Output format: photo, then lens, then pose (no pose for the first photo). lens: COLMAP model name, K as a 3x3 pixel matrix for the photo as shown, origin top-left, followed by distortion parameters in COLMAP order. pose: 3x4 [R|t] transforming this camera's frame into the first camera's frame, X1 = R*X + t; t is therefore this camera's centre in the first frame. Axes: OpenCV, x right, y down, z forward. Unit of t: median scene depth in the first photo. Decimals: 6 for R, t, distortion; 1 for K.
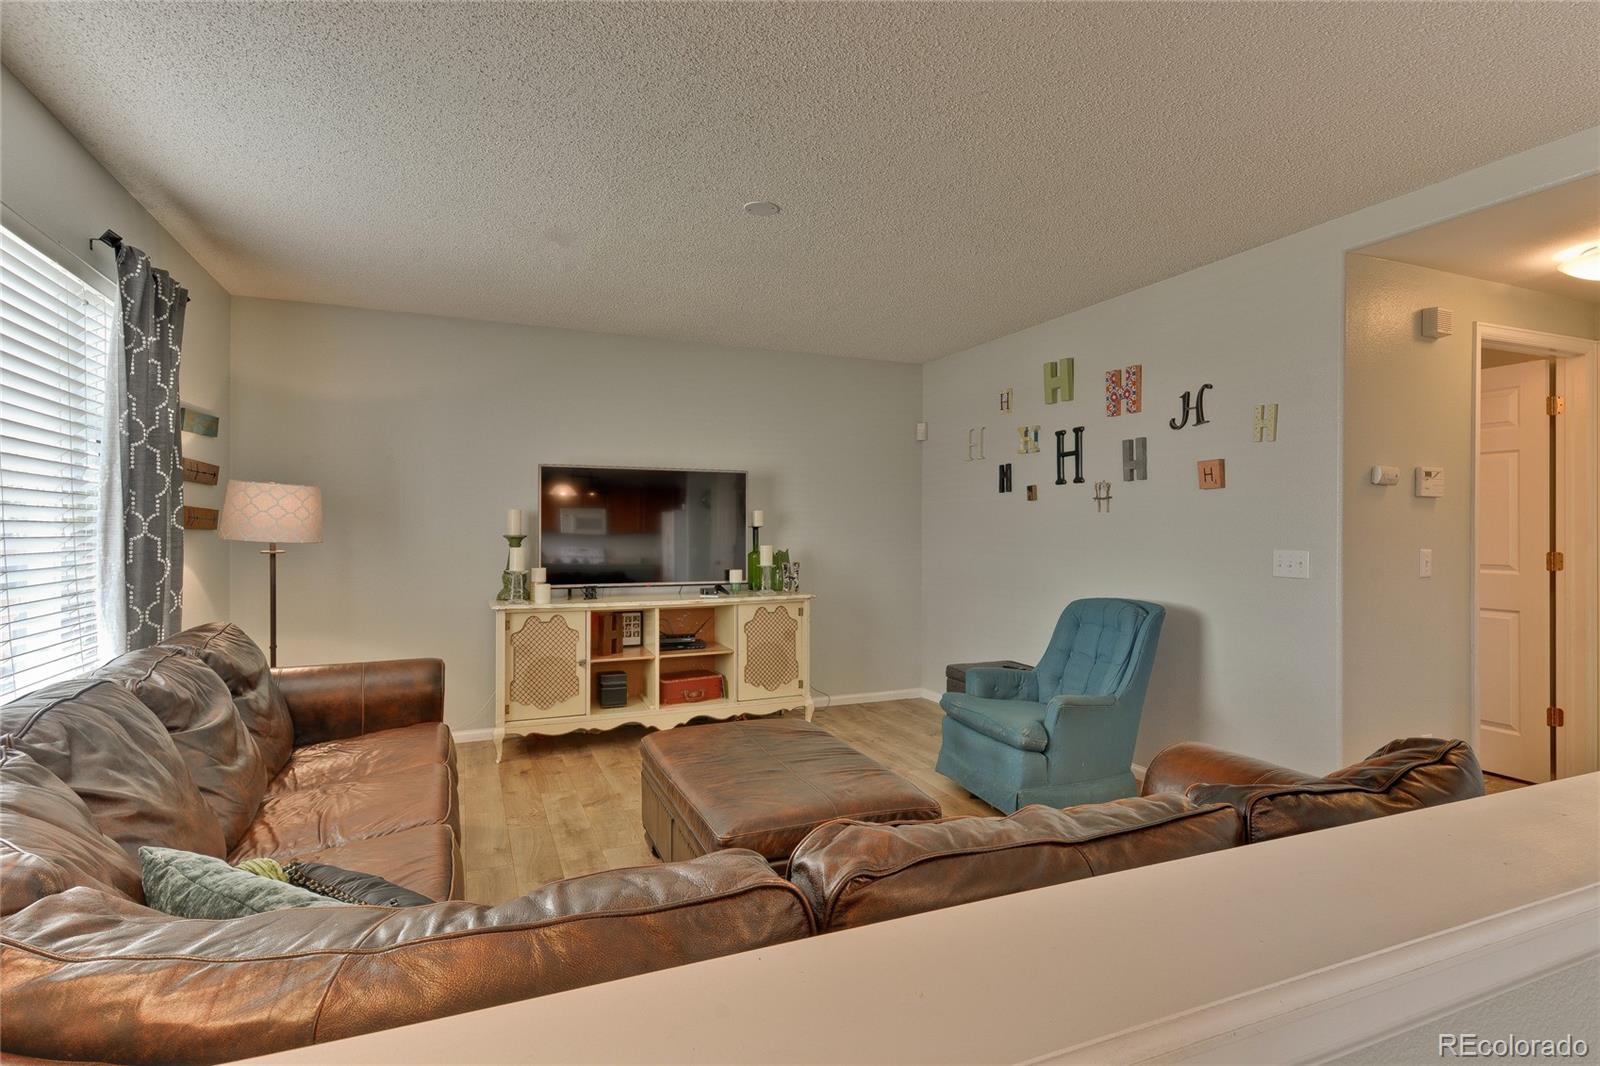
lens RADIAL K [[839.2, 0, 859.8], [0, 839.2, 529.5], [0, 0, 1]] dist [0.003223, 0.001083]
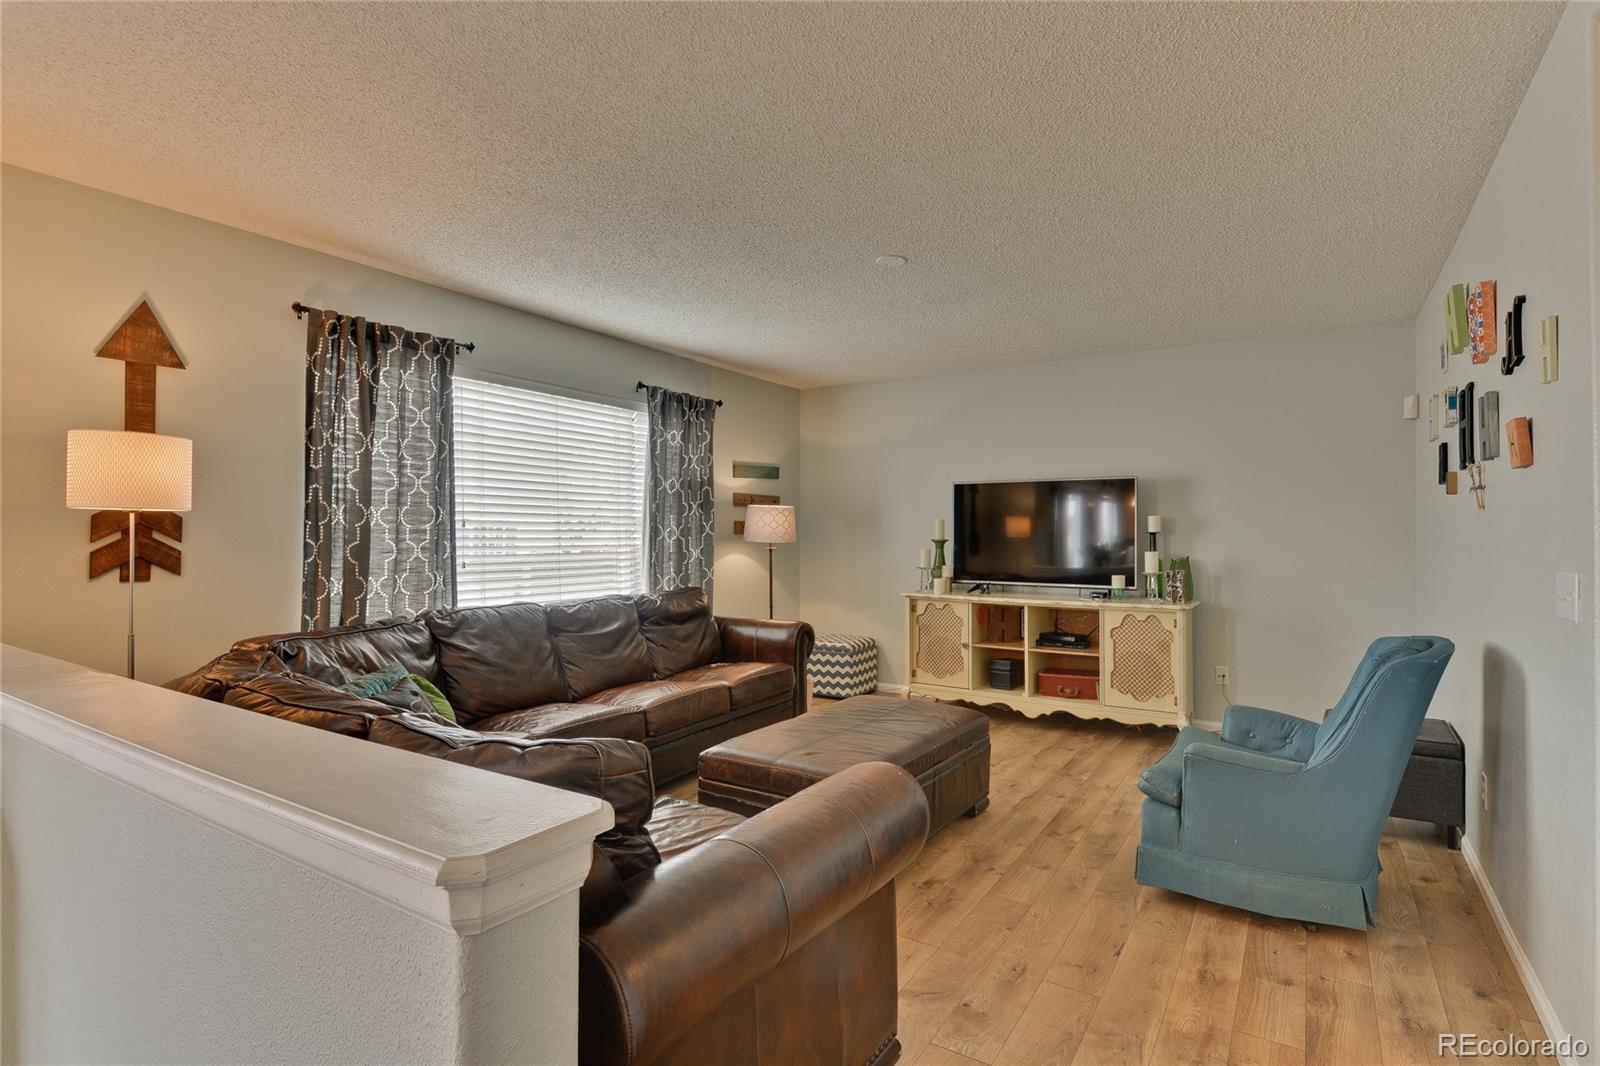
lens RADIAL K [[789.5, 0, 800.0], [0, 789.5, 533.0], [0, 0, 1]] dist [0.003117, 0.000203]
pose [[0.528183, 0.002375, -0.849127, 0.482730], [-0.001683, 0.999997, 0.001750, -0.003699], [0.849129, 0.000505, 0.528185, 0.193308]]
